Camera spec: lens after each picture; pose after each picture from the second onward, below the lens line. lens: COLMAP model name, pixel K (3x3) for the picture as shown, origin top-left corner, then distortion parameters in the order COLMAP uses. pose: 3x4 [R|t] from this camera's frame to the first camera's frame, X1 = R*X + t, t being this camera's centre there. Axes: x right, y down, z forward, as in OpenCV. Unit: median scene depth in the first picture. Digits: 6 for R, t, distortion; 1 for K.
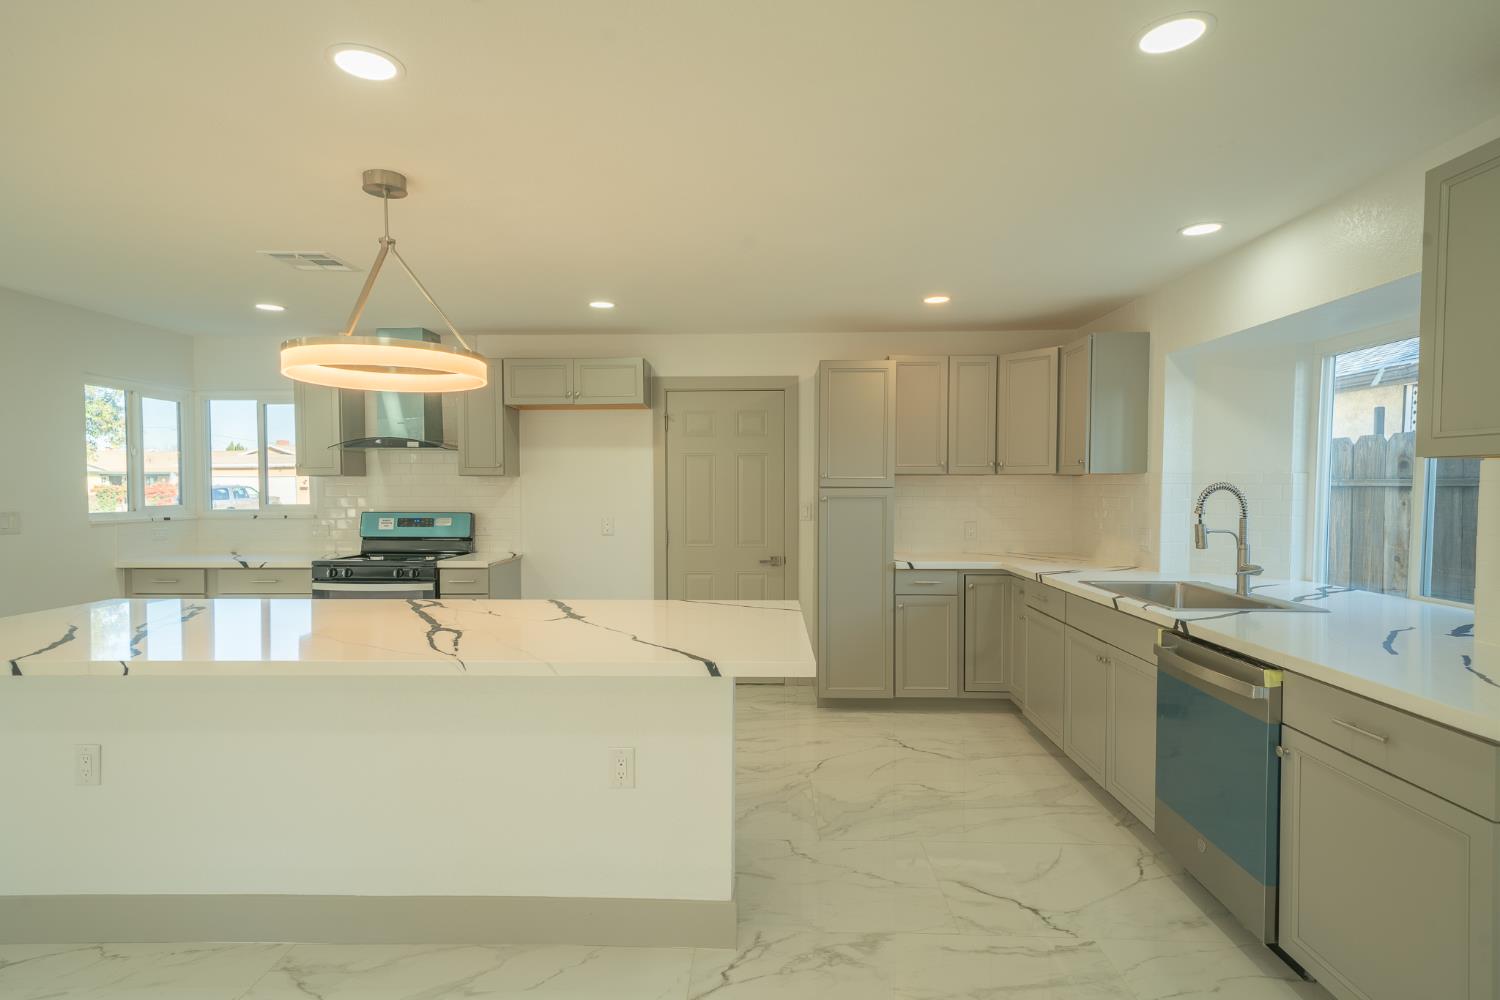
lens RADIAL K [[724.5, 0, 752.1], [0, 724.5, 520.7], [0, 0, 1]] dist [0.001462, 0.000059]
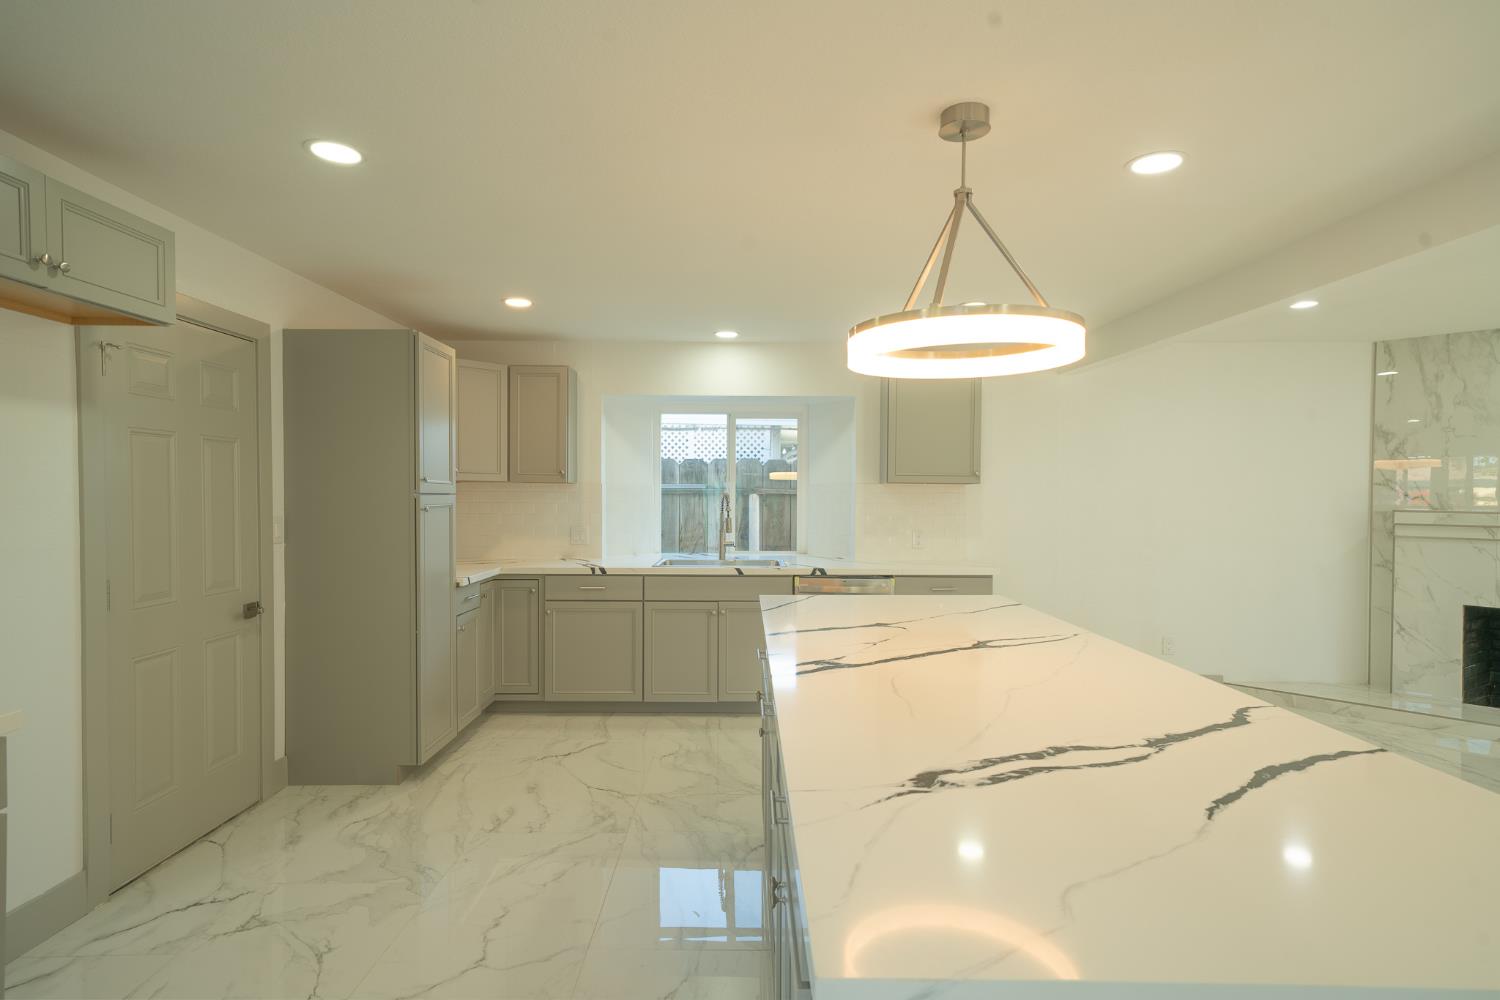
lens RADIAL K [[796.5, 0, 750.0], [0, 796.5, 500.0], [0, 0, 1]] dist [0.001002, 0.000317]
pose [[-0.026044, -0.015769, 0.999536, -0.867996], [0.033593, 0.999297, 0.016640, -0.047204], [-0.999096, 0.034011, -0.025496, 0.750629]]
